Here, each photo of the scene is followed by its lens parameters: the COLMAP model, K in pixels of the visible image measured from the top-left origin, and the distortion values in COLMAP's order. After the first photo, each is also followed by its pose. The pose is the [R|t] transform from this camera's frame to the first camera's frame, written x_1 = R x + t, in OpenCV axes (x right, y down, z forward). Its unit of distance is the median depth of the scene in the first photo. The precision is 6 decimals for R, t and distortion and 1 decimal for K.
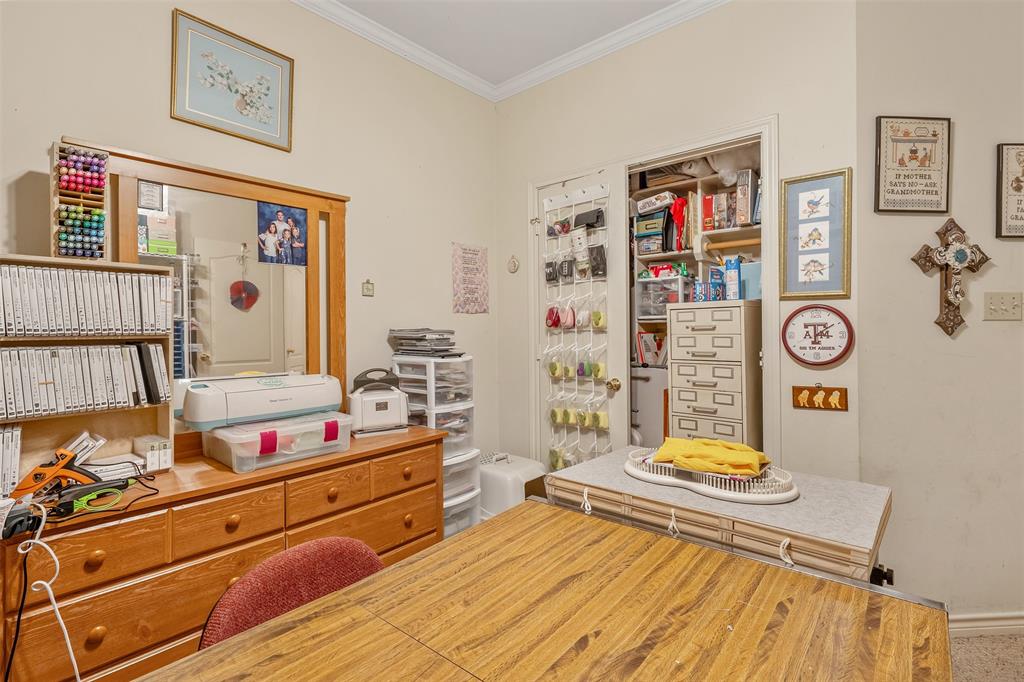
lens RADIAL K [[487.0, 0, 512.2], [0, 487.0, 331.5], [0, 0, 1]] dist [-0.005722, -0.000521]
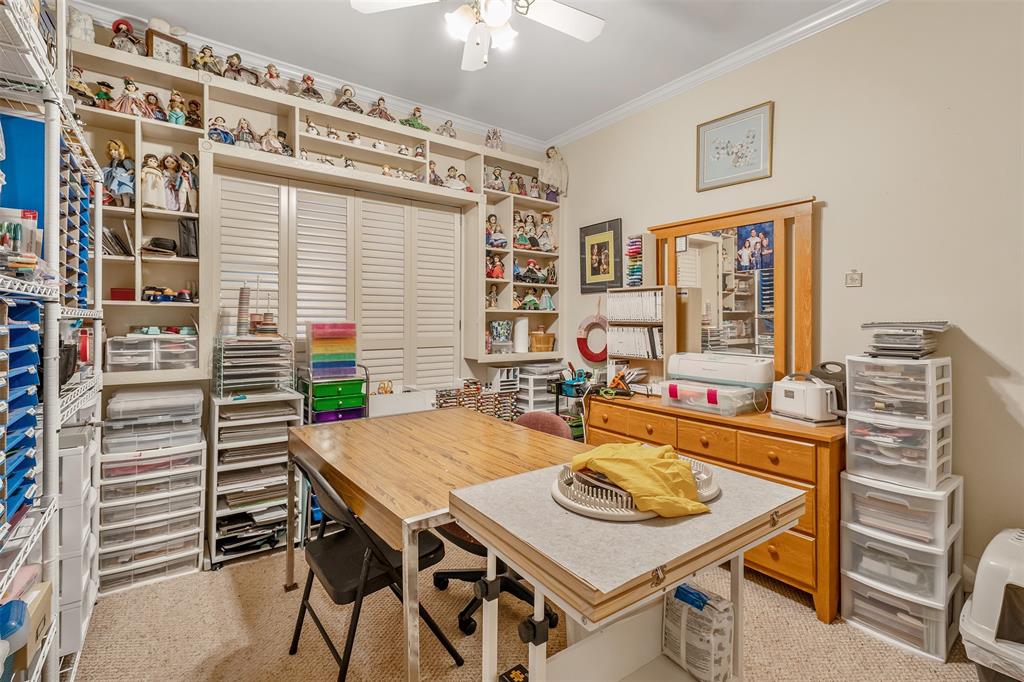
lens RADIAL K [[463.8, 0, 511.4], [0, 463.8, 319.5], [0, 0, 1]] dist [-0.008805, -0.000107]
pose [[-0.219613, 0.008913, -0.975546, 0.888162], [-0.007974, 0.999908, 0.010931, -0.015944], [0.975555, 0.010180, -0.219521, 0.659843]]
